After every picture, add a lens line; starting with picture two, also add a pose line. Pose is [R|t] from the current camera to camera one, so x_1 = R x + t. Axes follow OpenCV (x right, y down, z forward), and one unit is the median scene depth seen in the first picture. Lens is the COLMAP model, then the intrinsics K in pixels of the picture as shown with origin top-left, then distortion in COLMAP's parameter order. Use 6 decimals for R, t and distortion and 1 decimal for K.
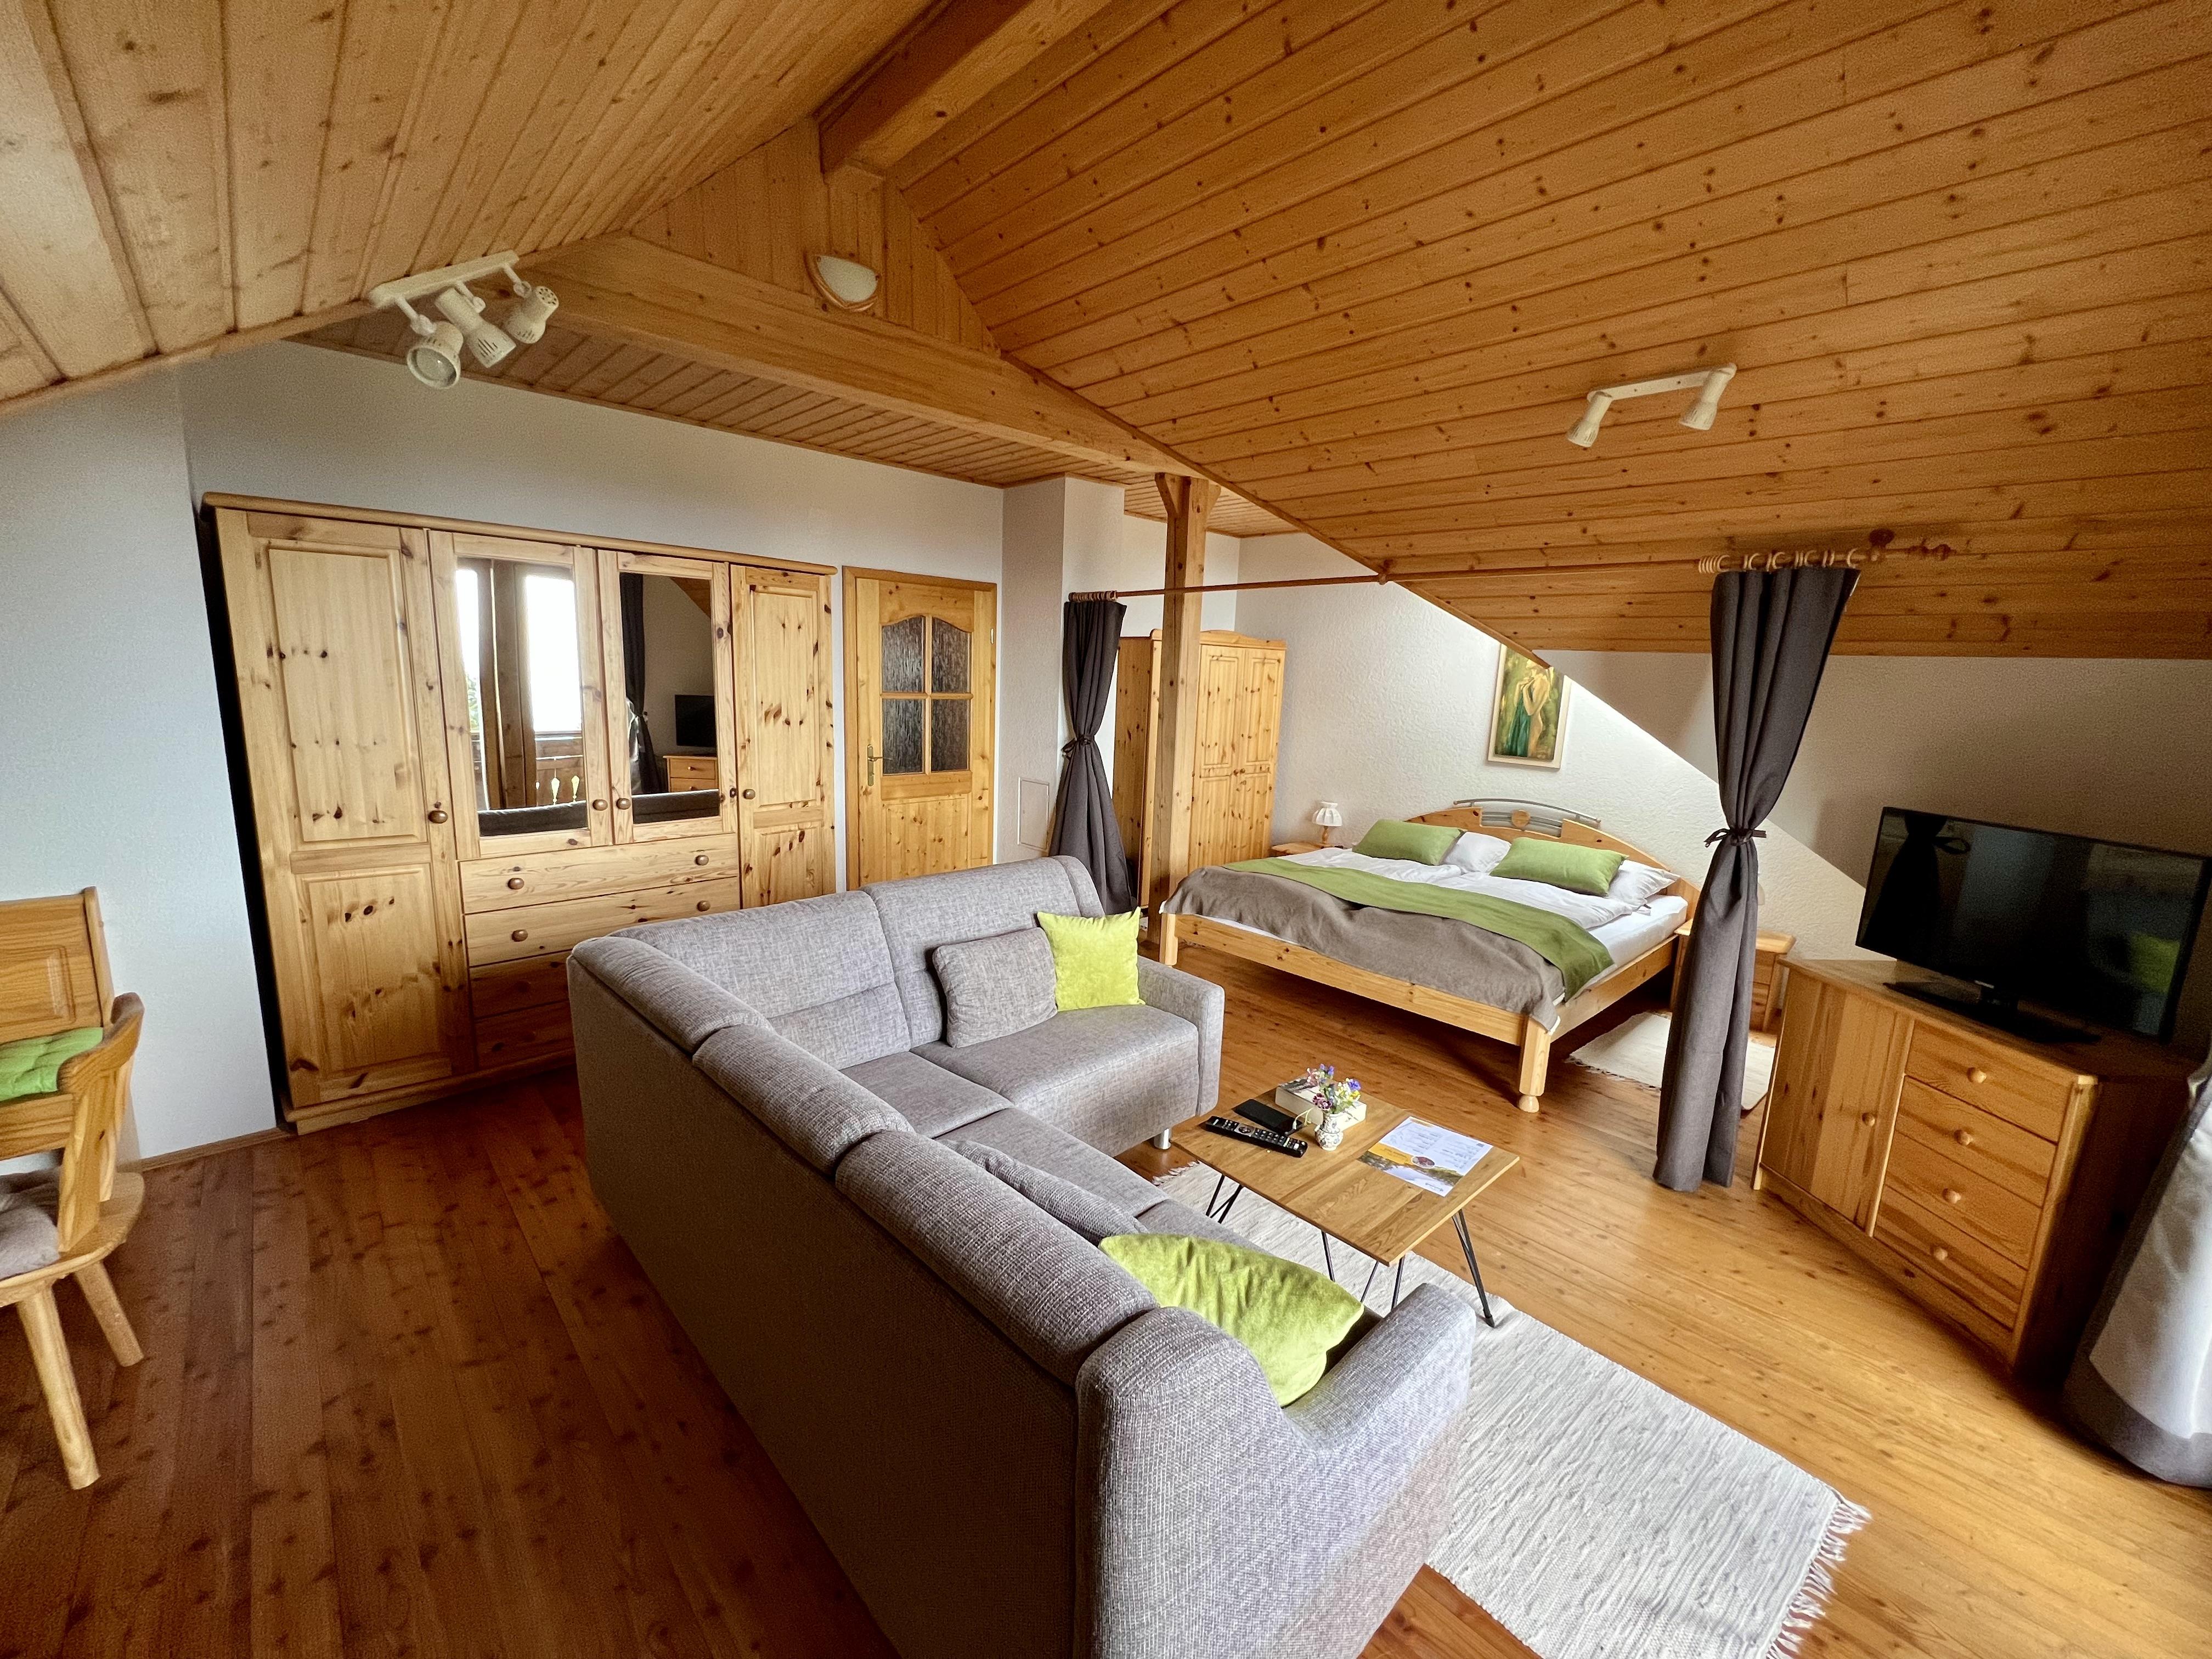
lens RADIAL K [[886.3, 0, 1106.0], [0, 886.3, 829.5], [0, 0, 1]] dist [-0.000342, -0.000110]
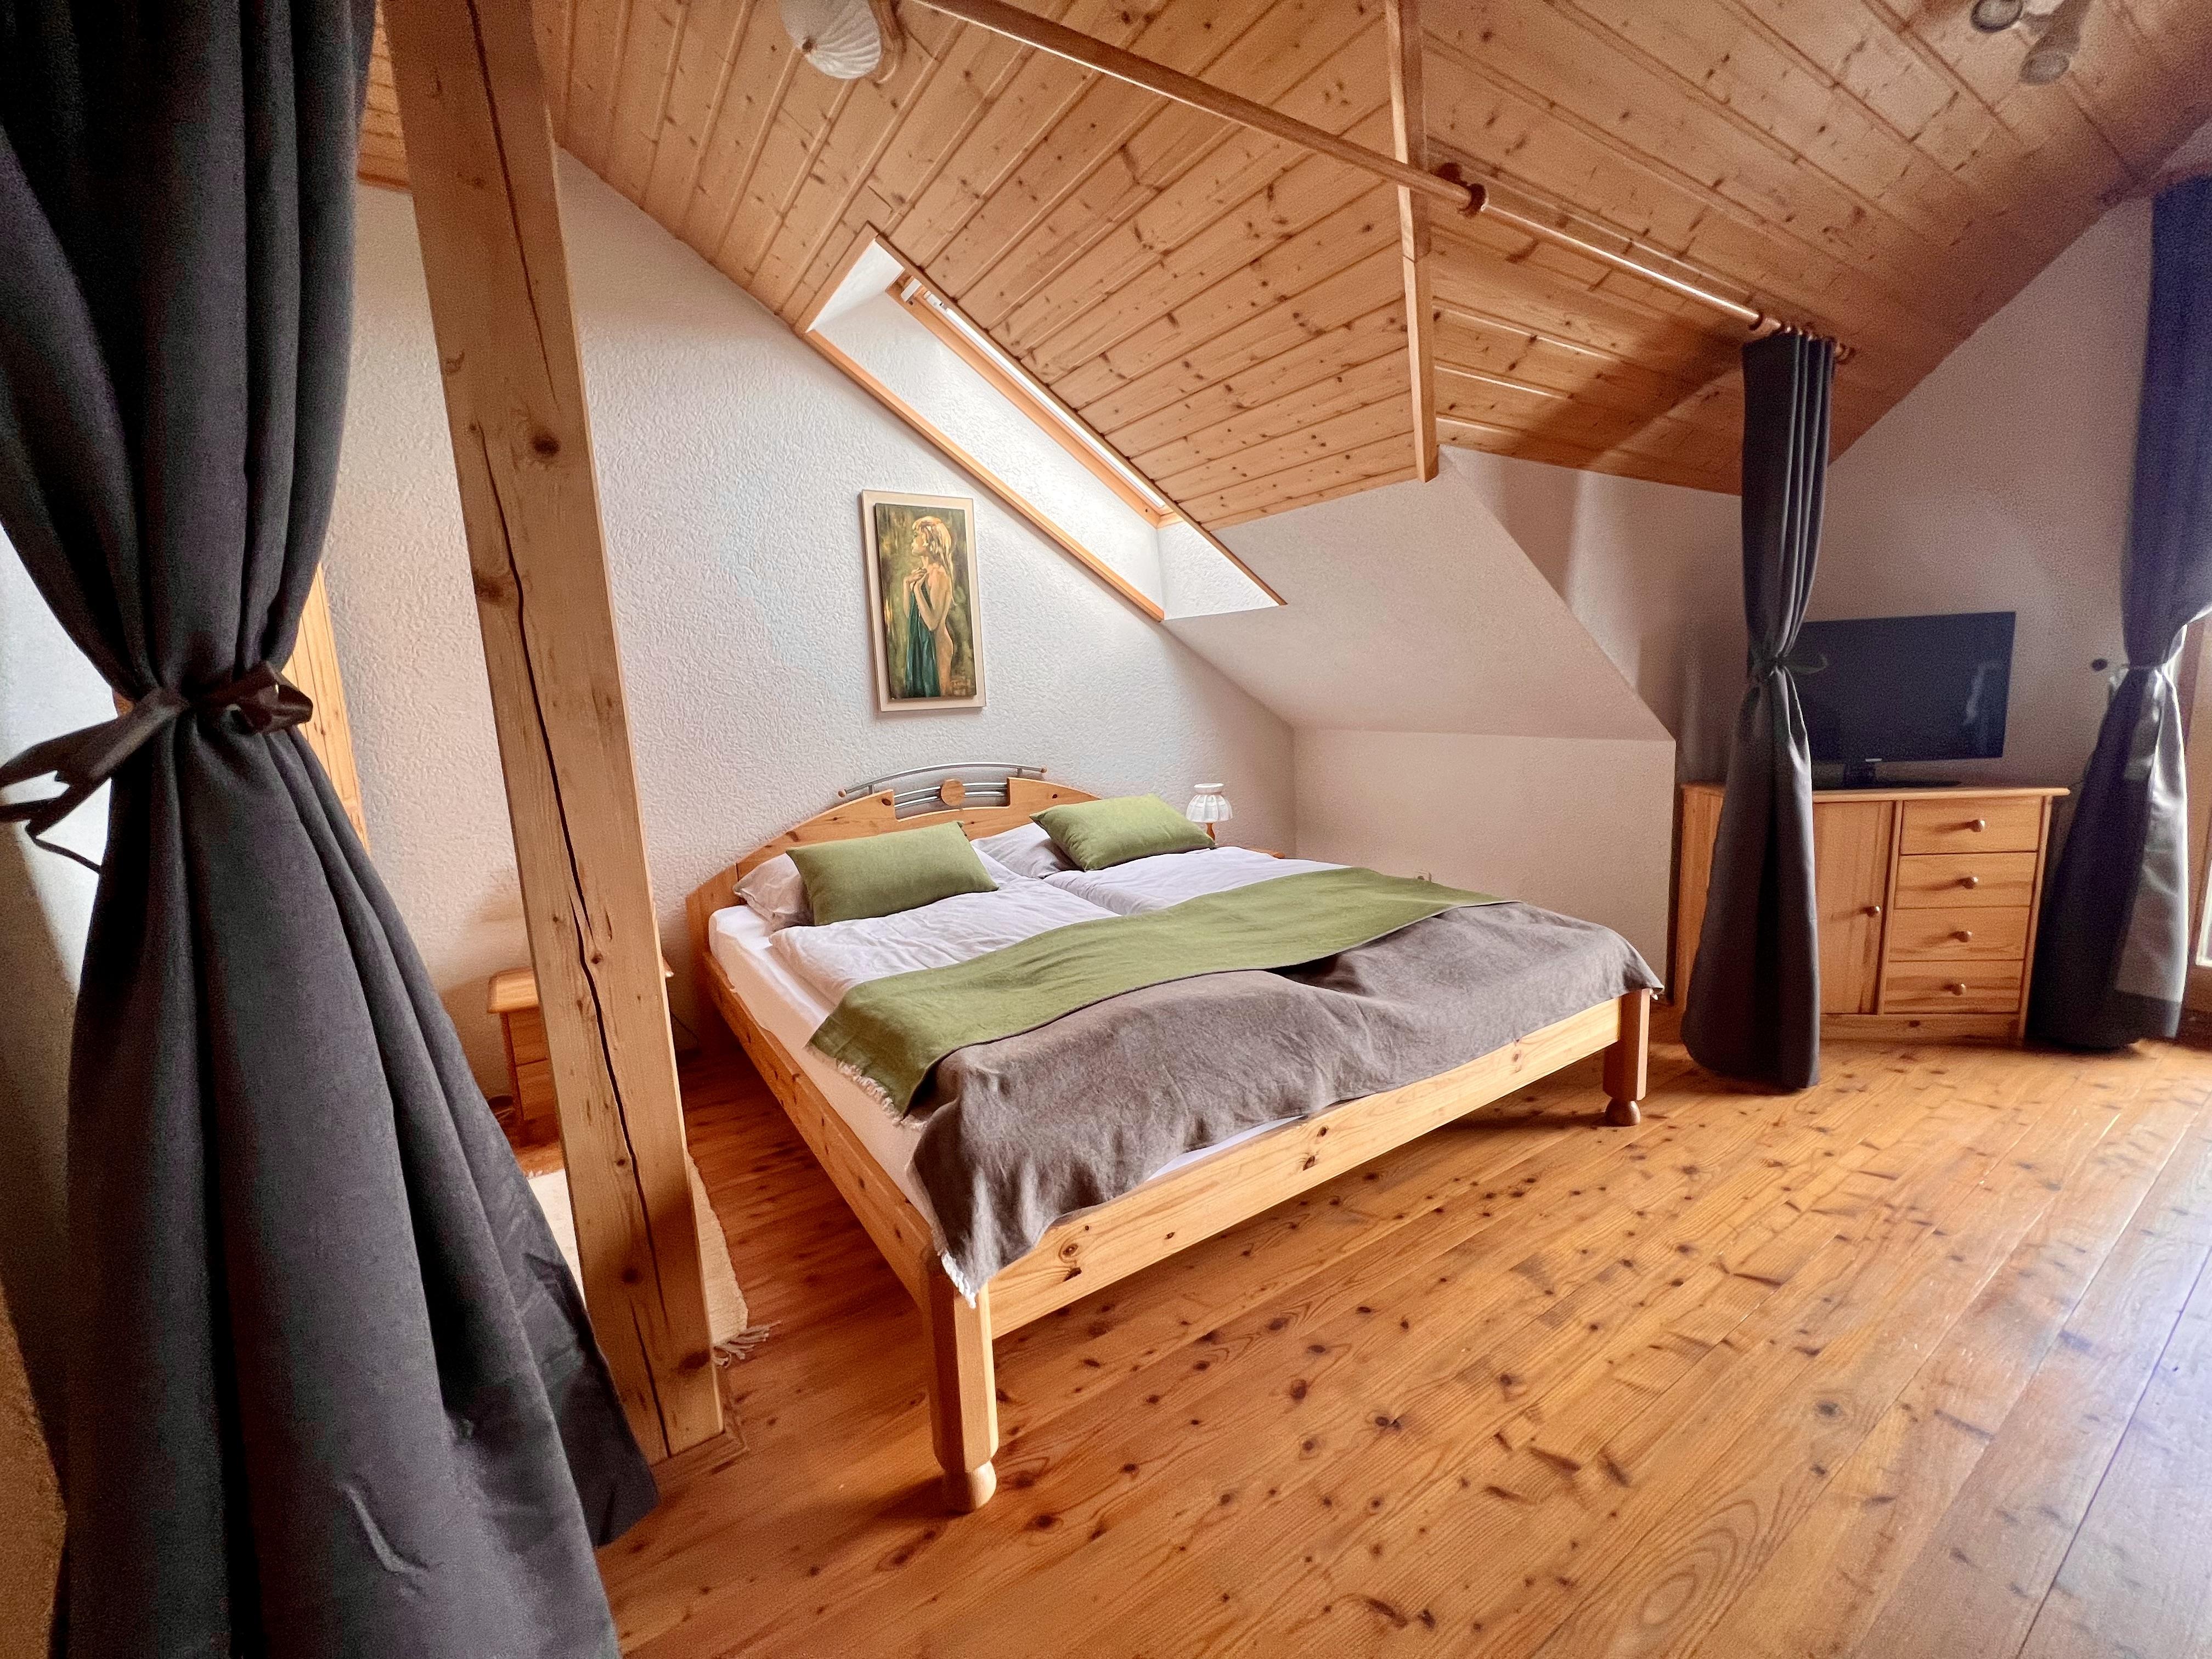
lens RADIAL K [[886.3, 0, 1106.0], [0, 886.3, 829.5], [0, 0, 1]] dist [-0.000342, -0.000110]
pose [[0.177518, -0.208107, 0.961862, -0.138857], [0.226256, 0.959834, 0.165911, -0.069830], [-0.957755, 0.188175, 0.217474, 0.777955]]
